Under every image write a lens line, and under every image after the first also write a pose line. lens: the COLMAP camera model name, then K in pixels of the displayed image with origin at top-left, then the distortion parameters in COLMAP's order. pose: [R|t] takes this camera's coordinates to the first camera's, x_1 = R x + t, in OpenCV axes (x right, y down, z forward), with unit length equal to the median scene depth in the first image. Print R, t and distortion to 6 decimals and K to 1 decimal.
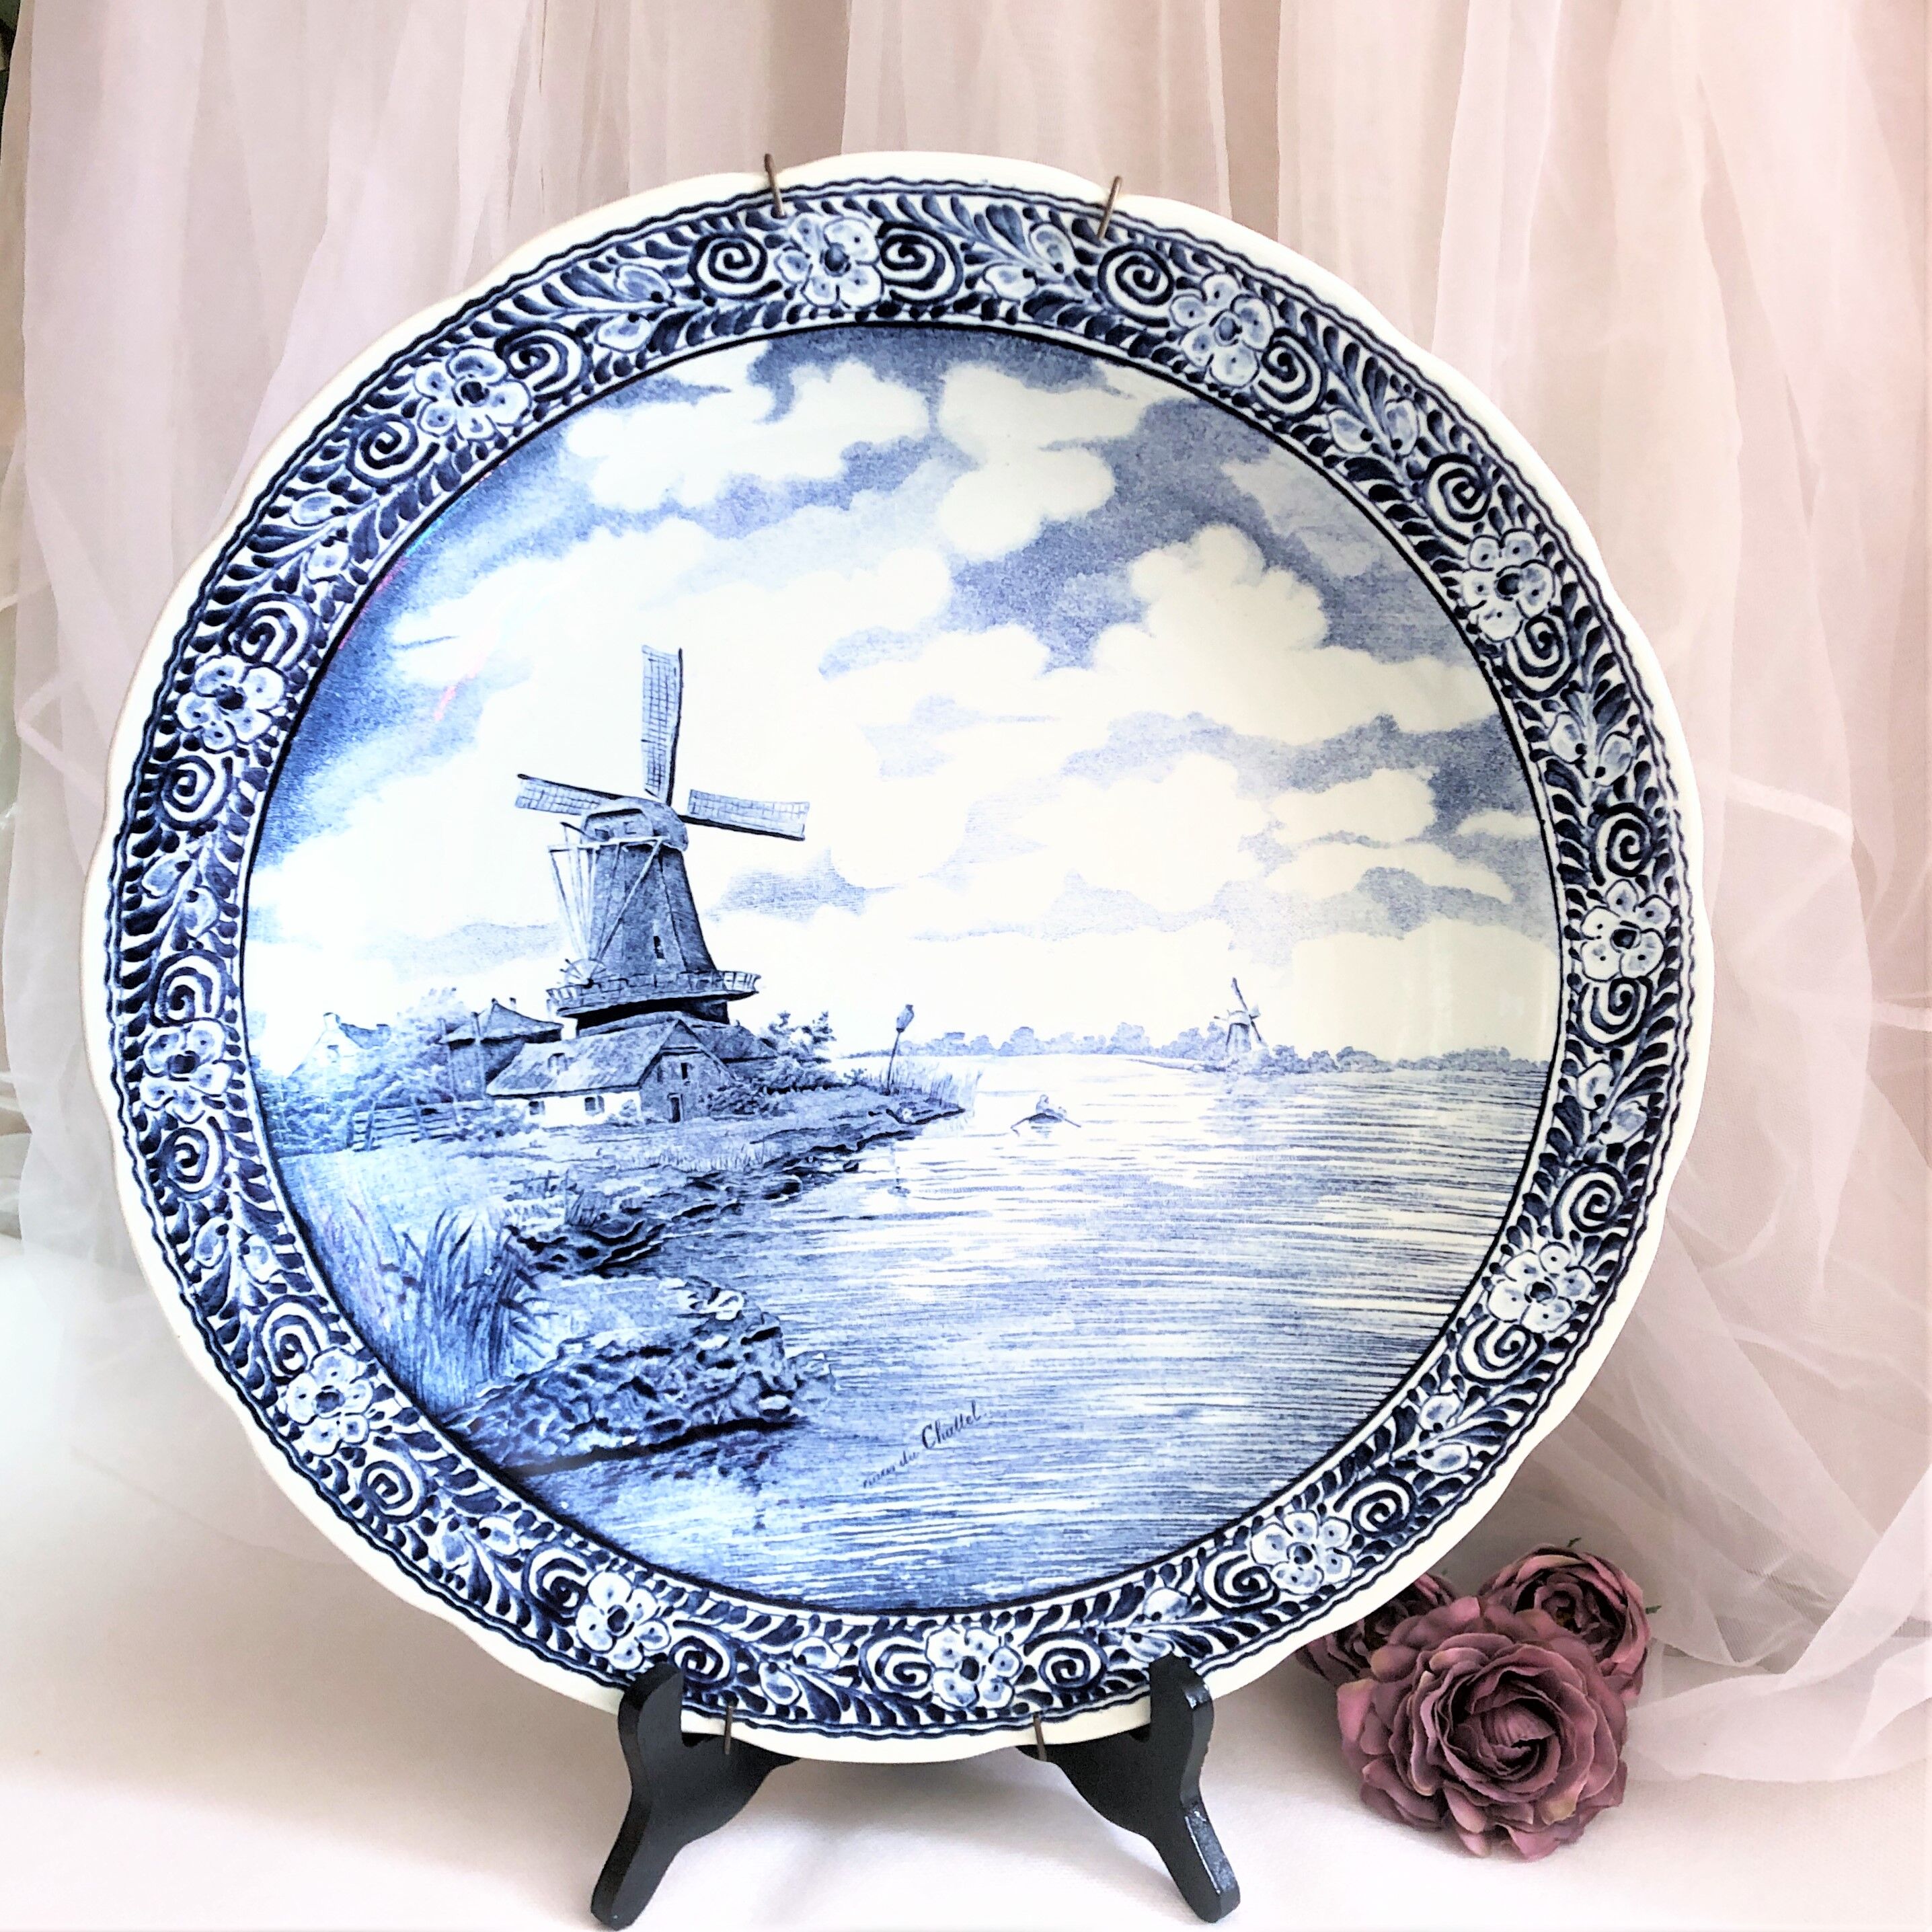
lens RADIAL K [[2142.1, 0, 966.5], [0, 2142.1, 983.9], [0, 0, 1]] dist [0.000542, 0.000000]
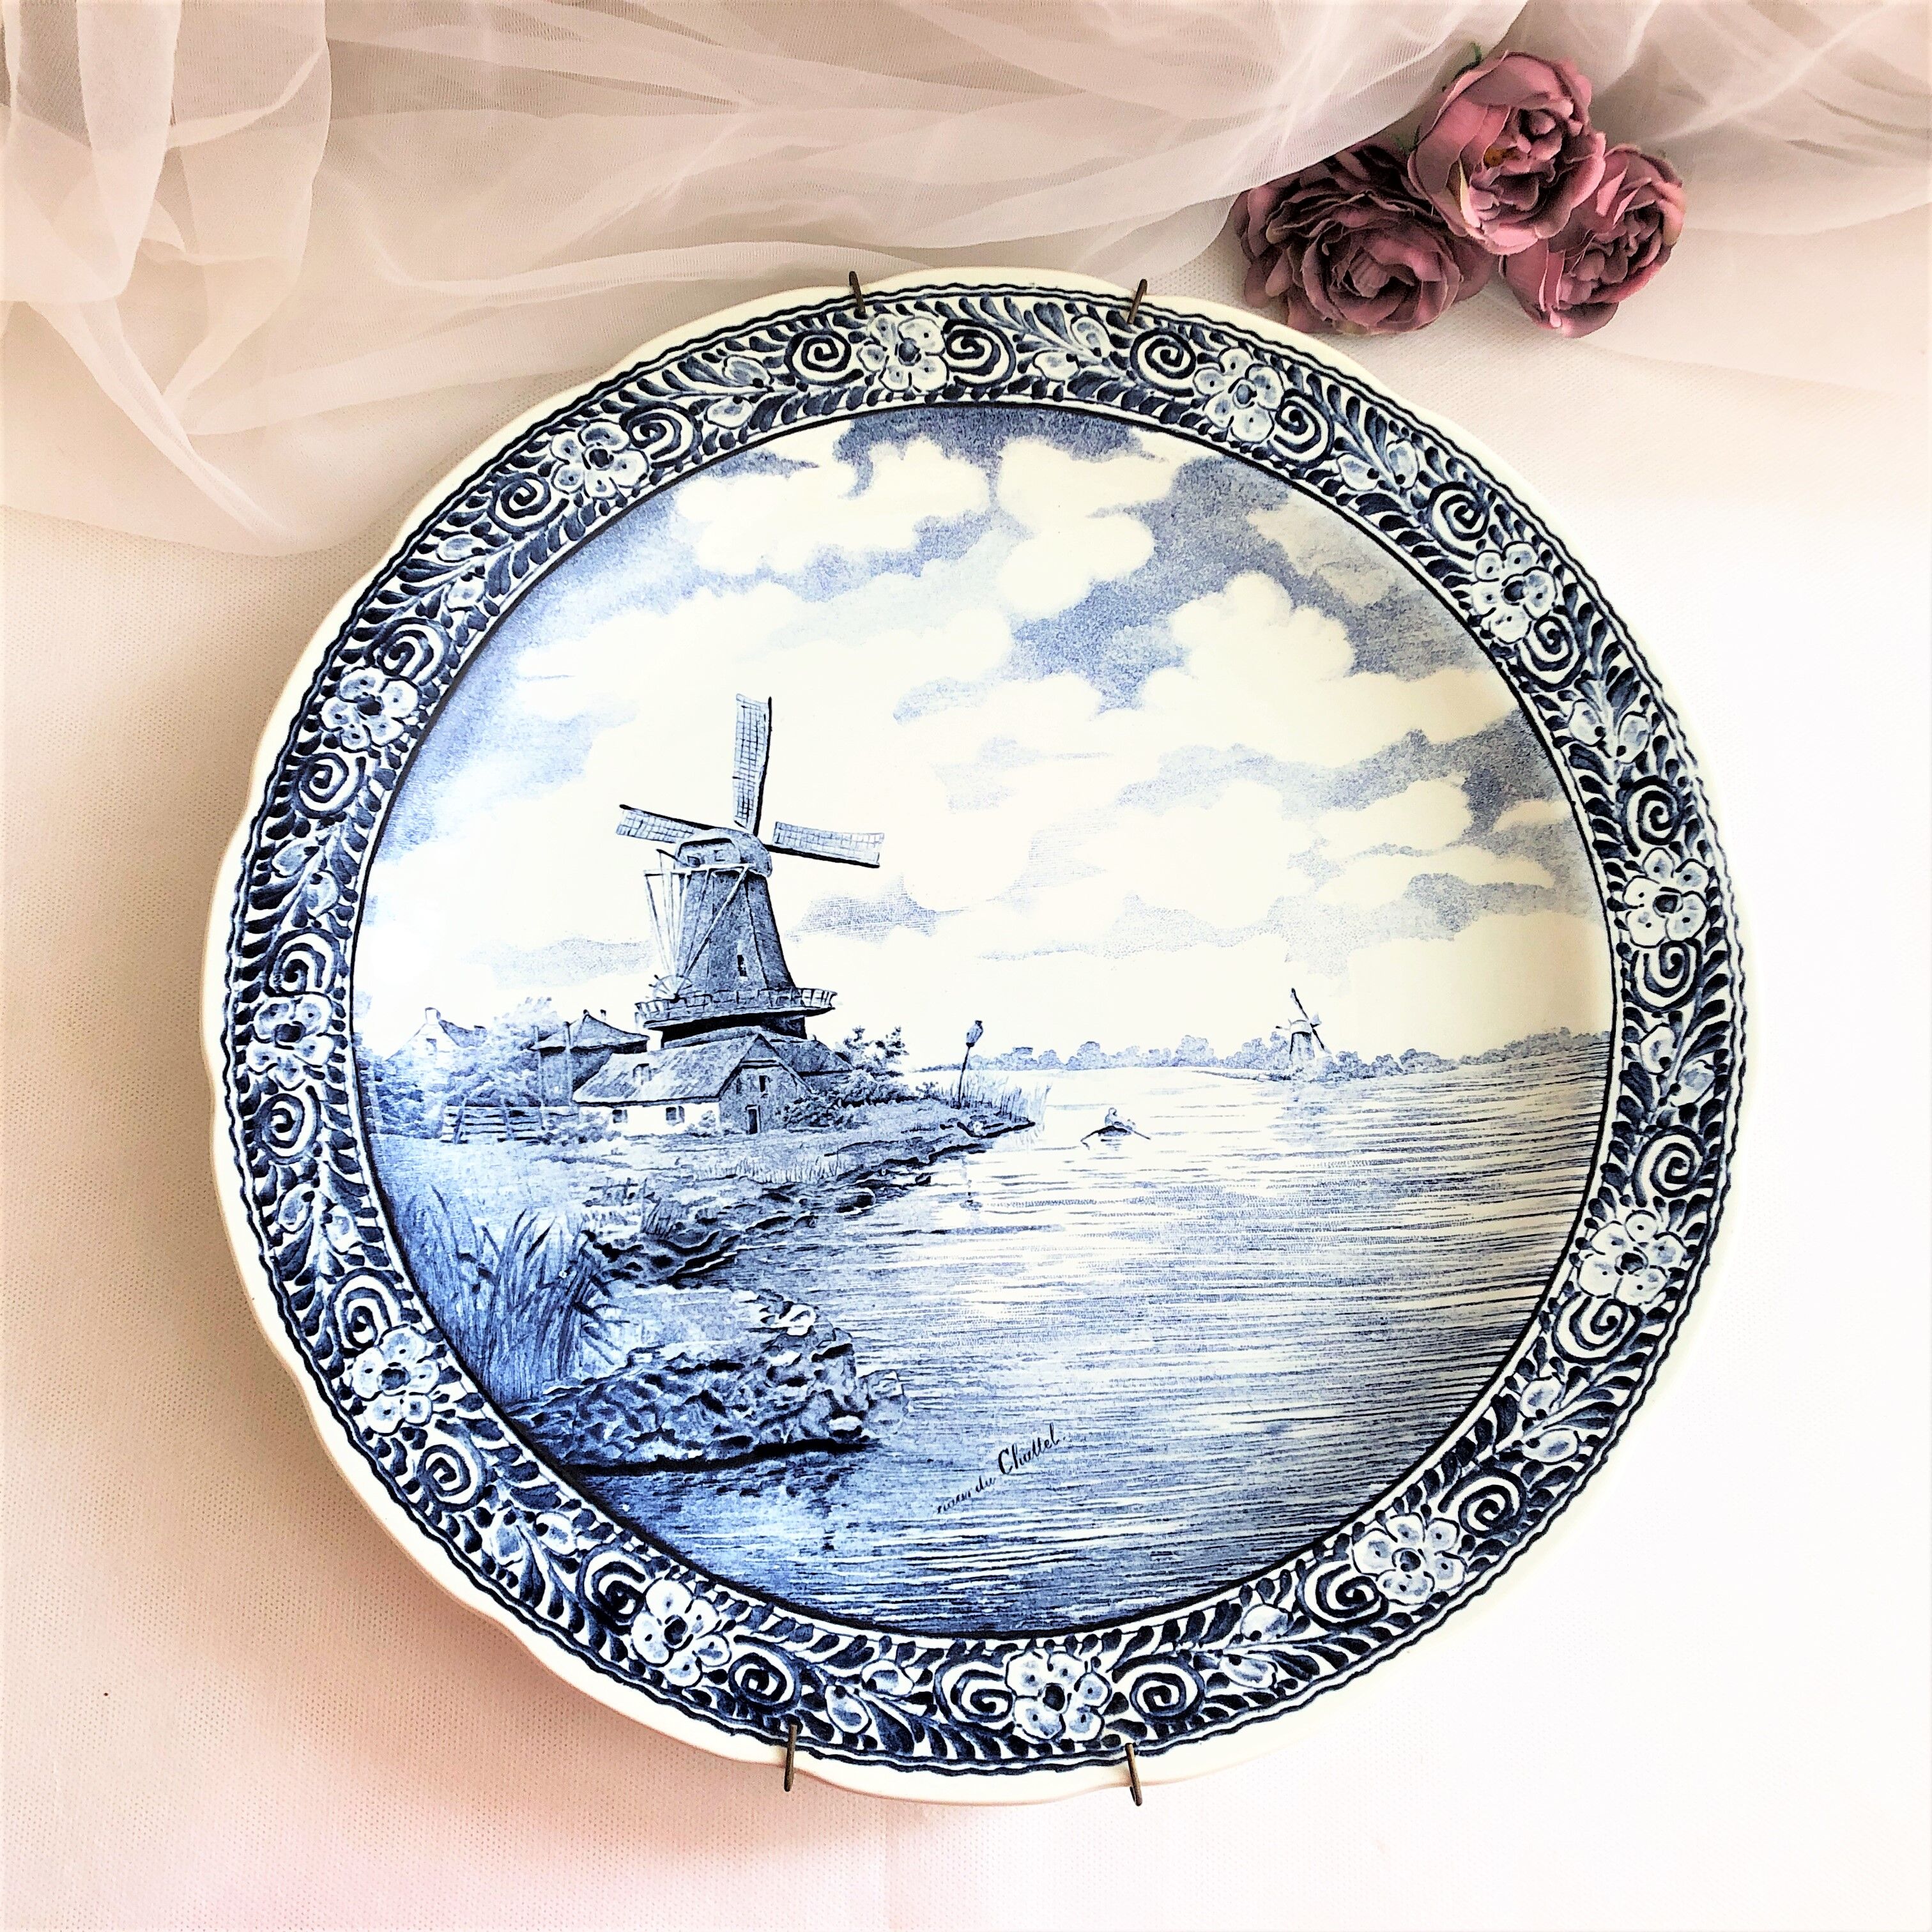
lens RADIAL K [[2142.1, 0, 923.6], [0, 2142.1, 951.0], [0, 0, 1]] dist [0.000542, 0.000000]
pose [[0.998280, -0.024296, -0.053350, 0.002502], [0.001895, 0.922969, -0.384869, 0.389653], [0.058591, 0.384106, 0.921428, 0.030618]]
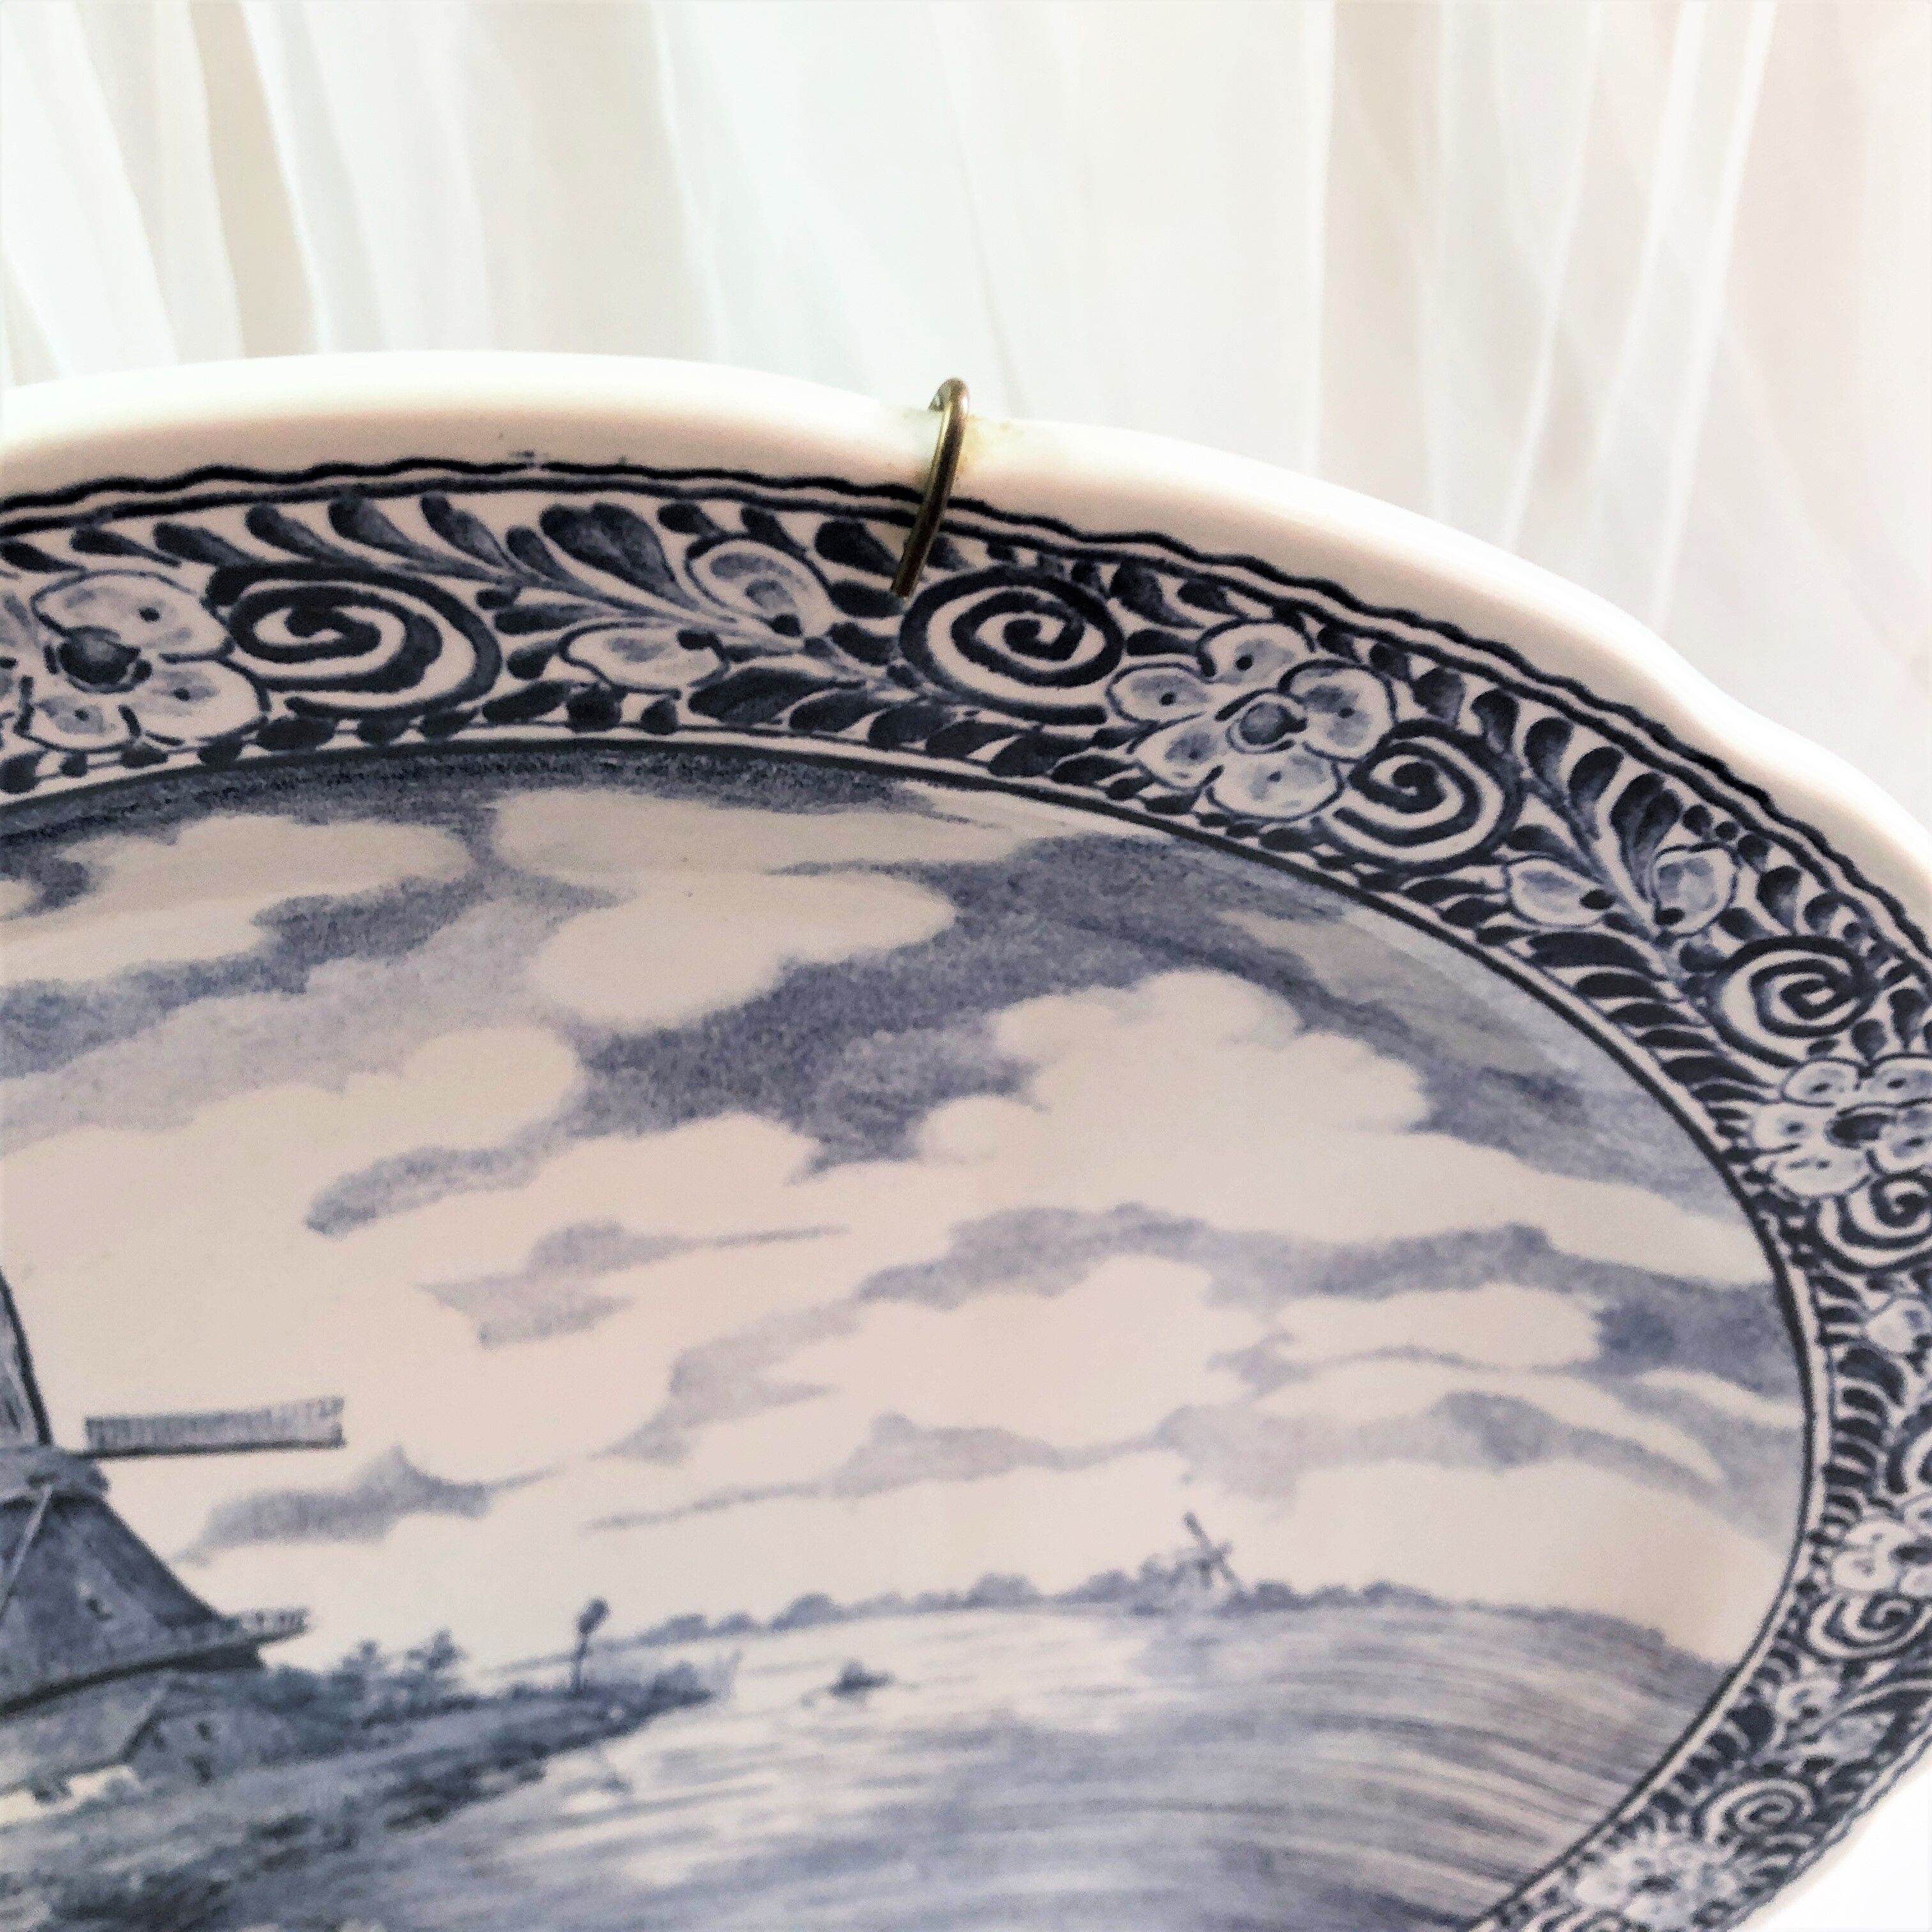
lens RADIAL K [[2142.1, 0, 960.3], [0, 2142.1, 958.8], [0, 0, 1]] dist [0.000542, 0.000000]
pose [[0.994456, -0.074486, 0.074218, 0.038060], [0.025321, 0.854700, 0.518505, -0.424332], [-0.102056, -0.513751, 0.851847, 0.628288]]
